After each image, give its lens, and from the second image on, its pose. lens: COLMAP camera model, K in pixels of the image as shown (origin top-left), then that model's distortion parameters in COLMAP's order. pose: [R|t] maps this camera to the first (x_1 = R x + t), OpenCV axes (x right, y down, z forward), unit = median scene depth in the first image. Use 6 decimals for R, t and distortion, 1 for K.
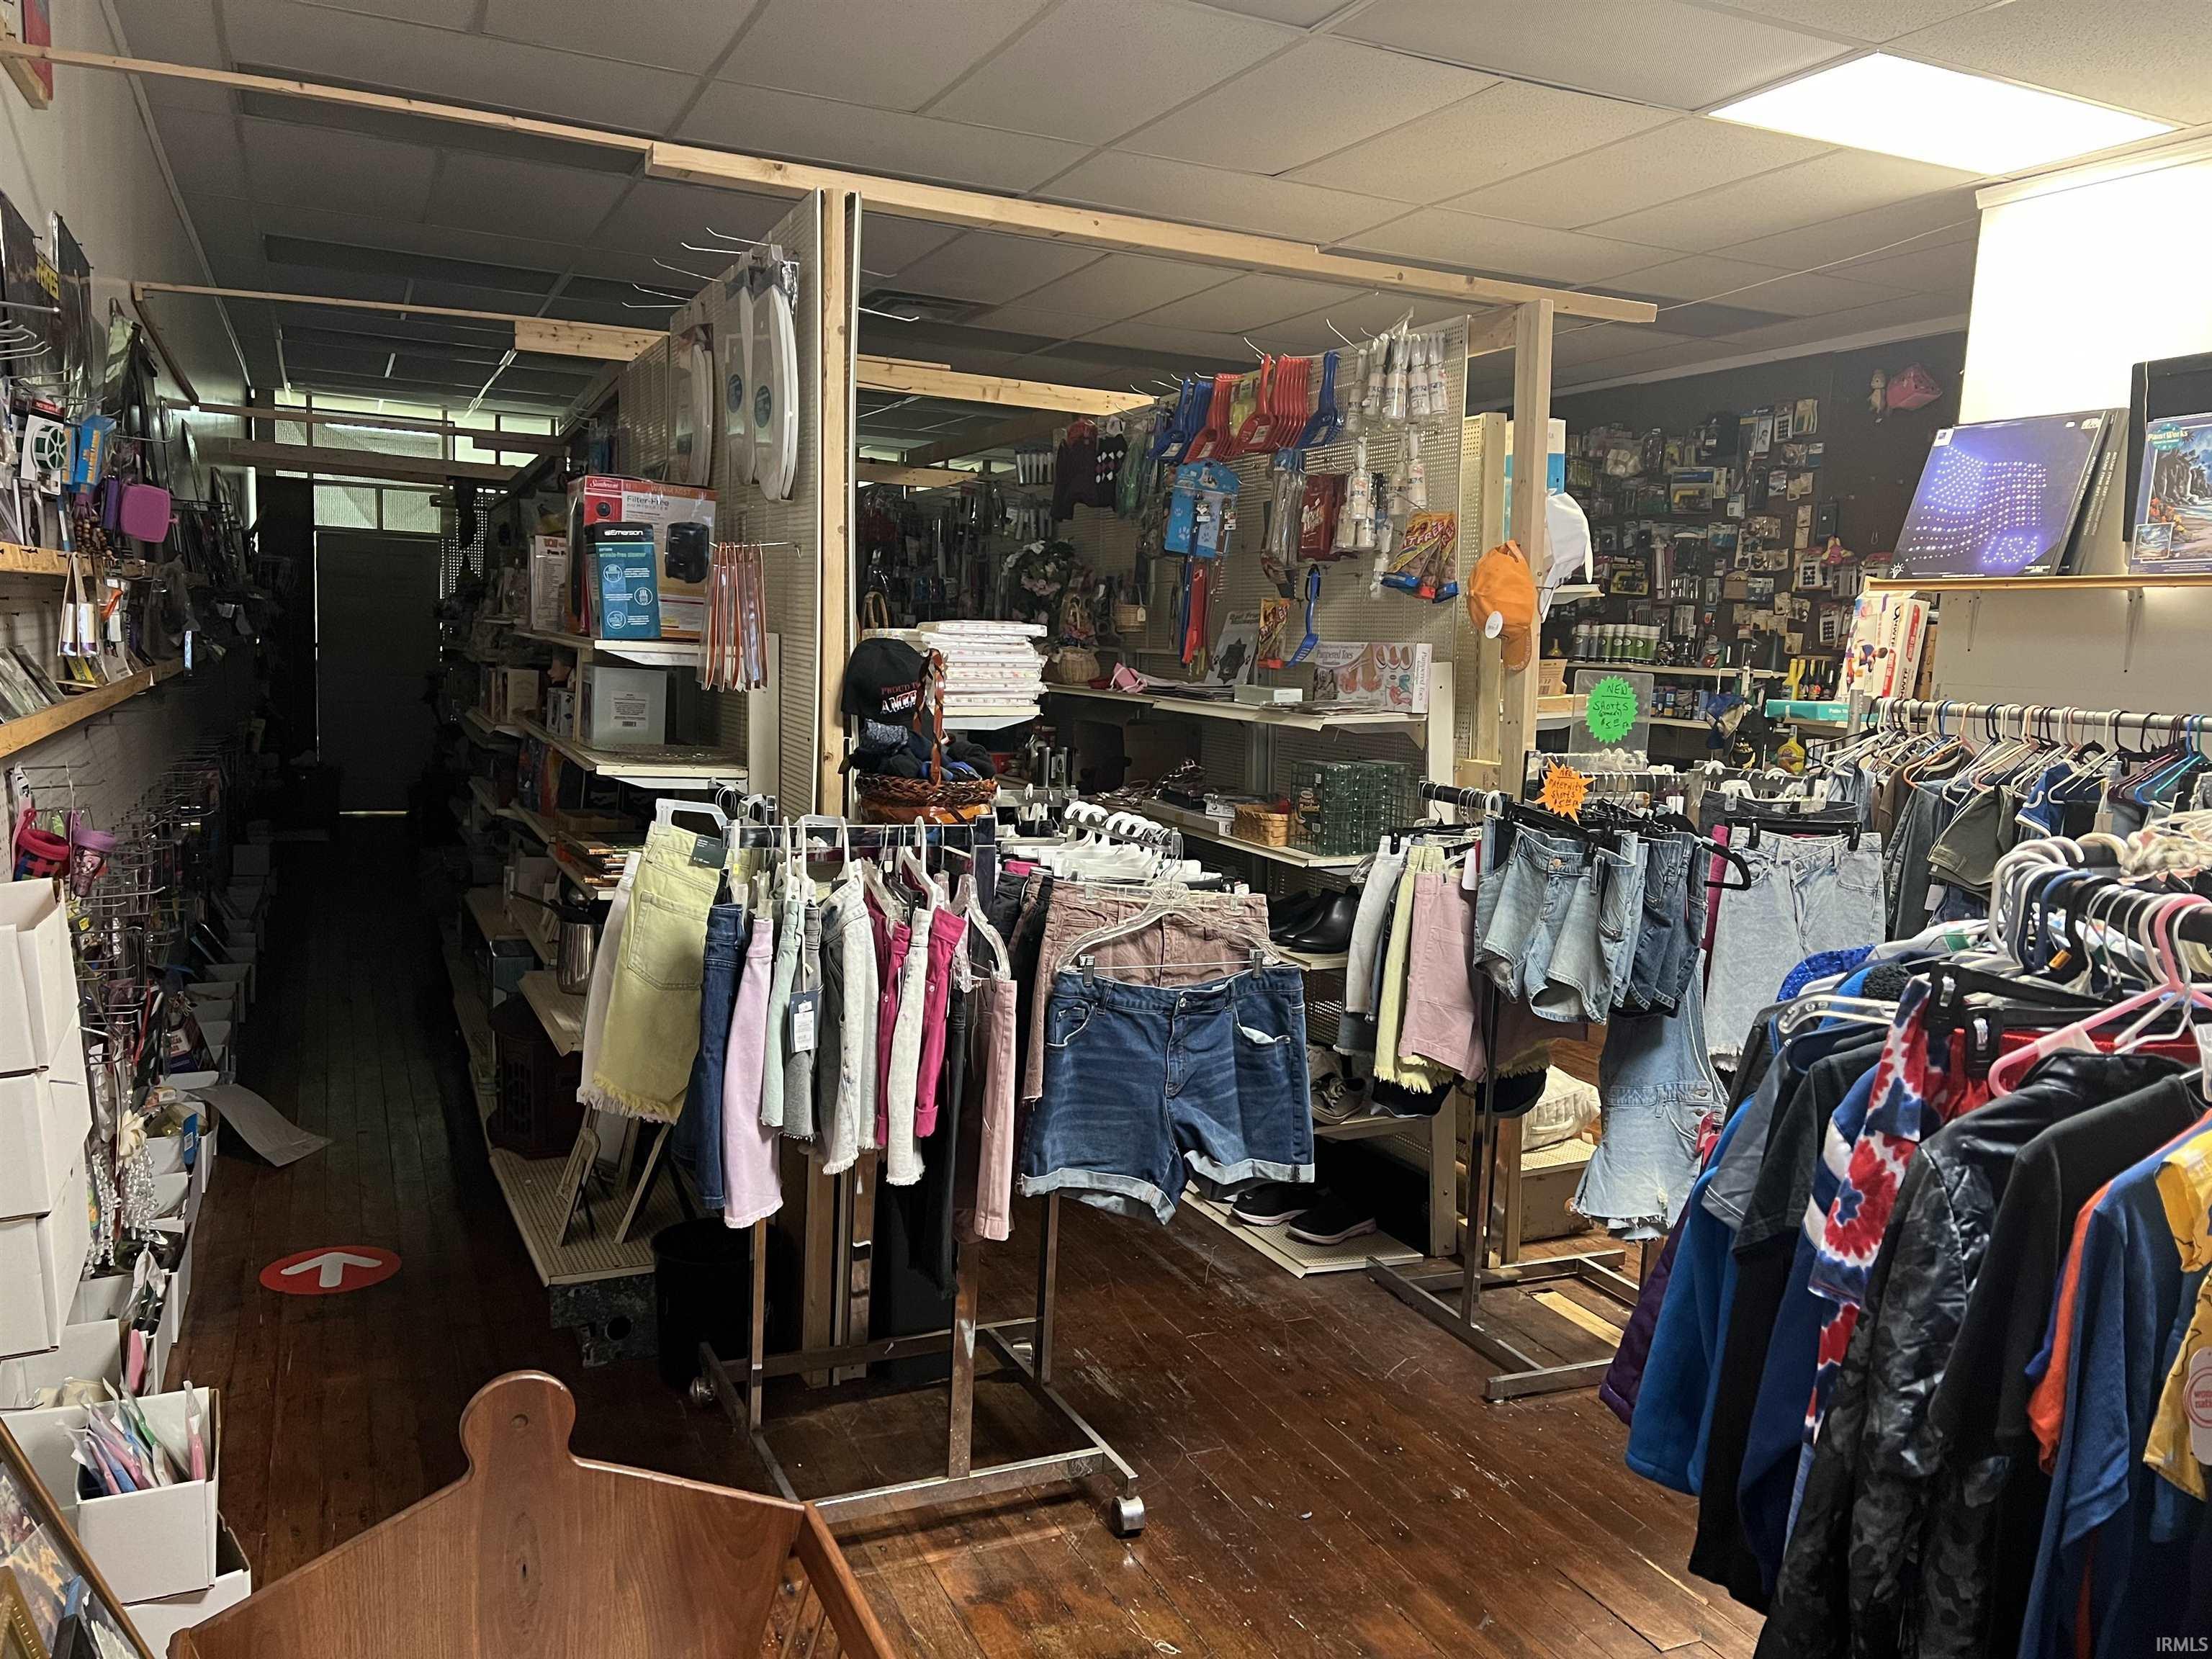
lens RADIAL K [[1666.8, 0, 1102.2], [0, 1666.8, 846.2], [0, 0, 1]] dist [0.006780, -0.006397]
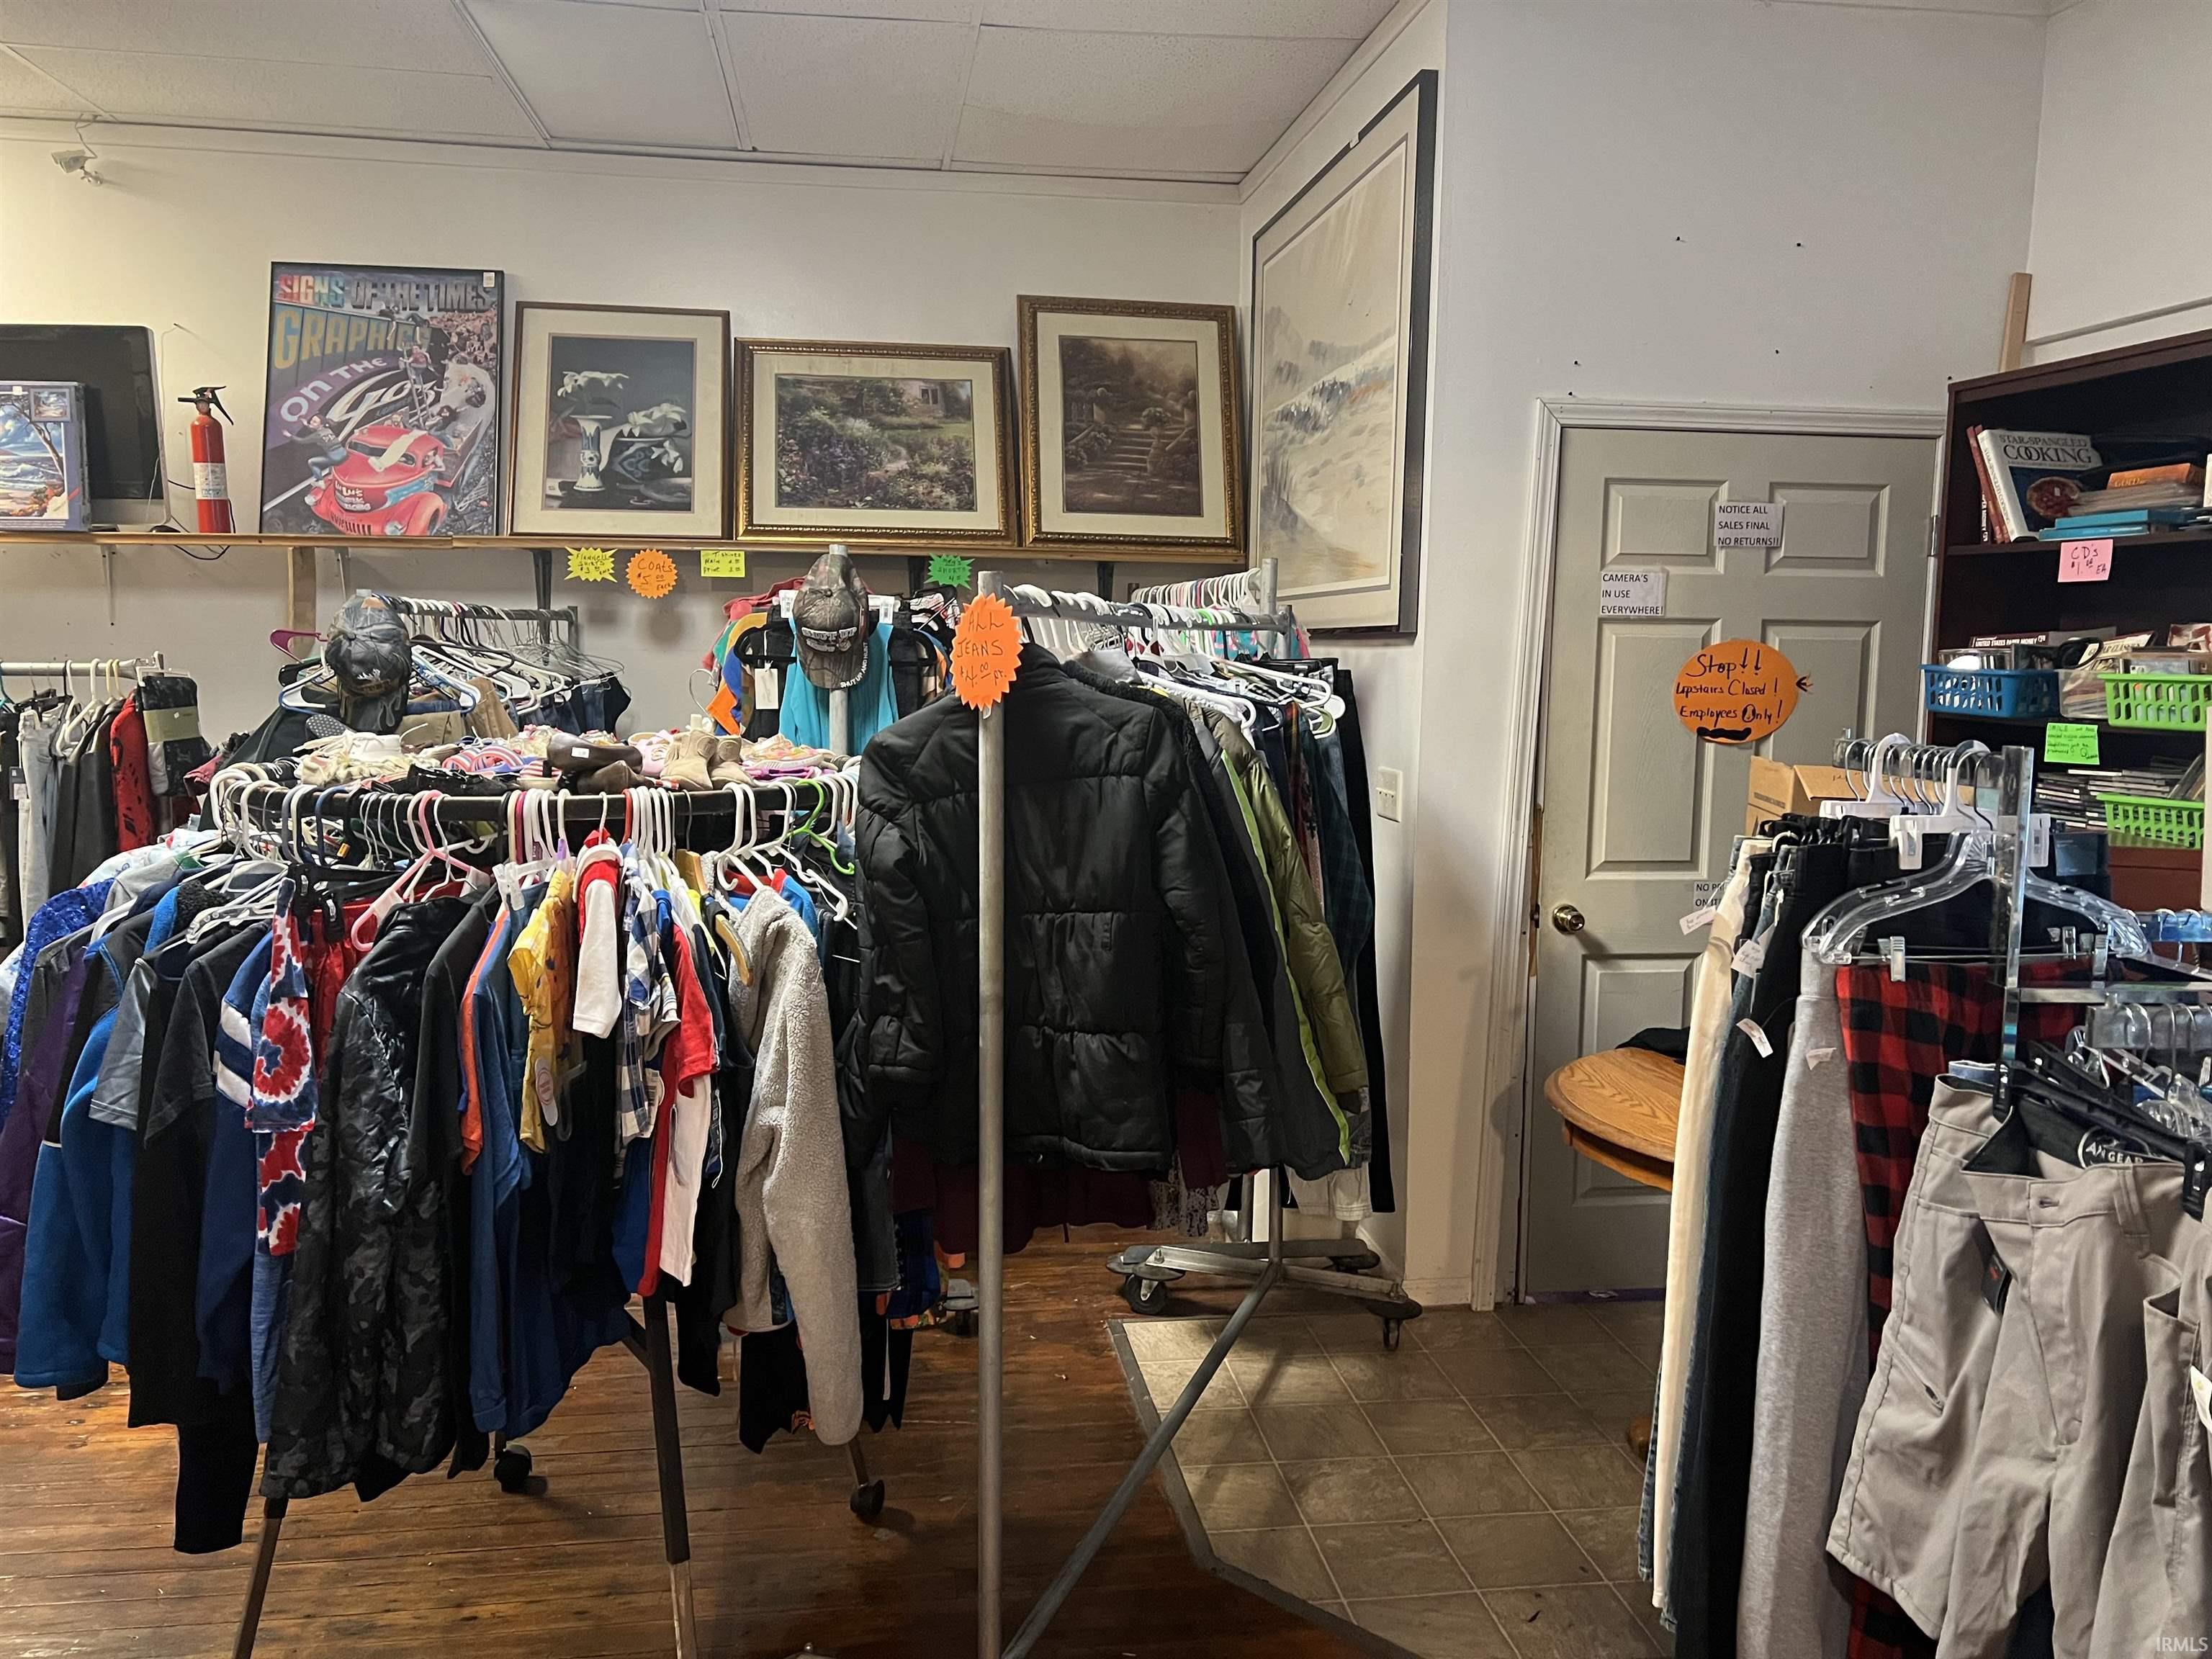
lens RADIAL K [[1666.8, 0, 1103.6], [0, 1666.8, 826.5], [0, 0, 1]] dist [0.006780, -0.006397]
pose [[0.281929, -0.143353, 0.948665, -0.602492], [0.114252, 0.986755, 0.115155, -0.042898], [-0.952608, 0.075921, 0.294573, -0.026468]]
